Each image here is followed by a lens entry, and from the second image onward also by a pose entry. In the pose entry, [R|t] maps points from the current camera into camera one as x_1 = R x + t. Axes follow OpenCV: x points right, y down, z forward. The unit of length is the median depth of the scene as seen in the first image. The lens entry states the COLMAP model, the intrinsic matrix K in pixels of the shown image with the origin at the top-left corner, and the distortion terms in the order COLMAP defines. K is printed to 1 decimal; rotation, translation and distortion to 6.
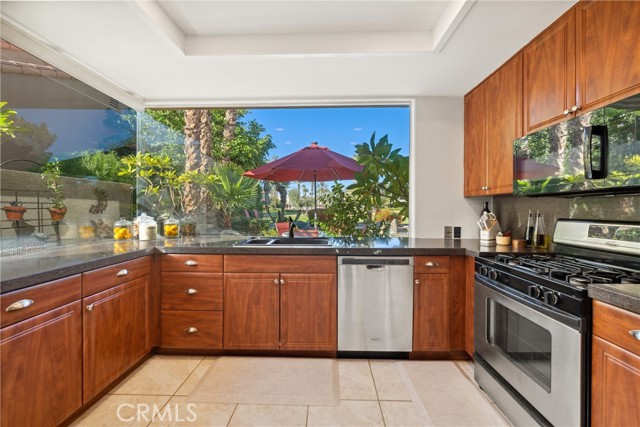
lens RADIAL K [[254.3, 0, 324.3], [0, 254.3, 208.6], [0, 0, 1]] dist [0.000918, -0.000043]
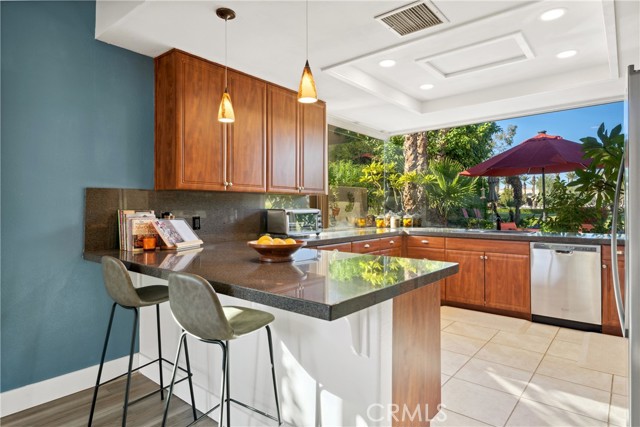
lens RADIAL K [[368.5, 0, 322.1], [0, 368.5, 208.3], [0, 0, 1]] dist [0.000753, 0.000414]
pose [[0.782514, -0.005273, -0.622610, 0.309862], [0.005298, 0.999984, -0.001809, 0.006310], [0.622610, -0.001883, 0.782530, -0.915214]]
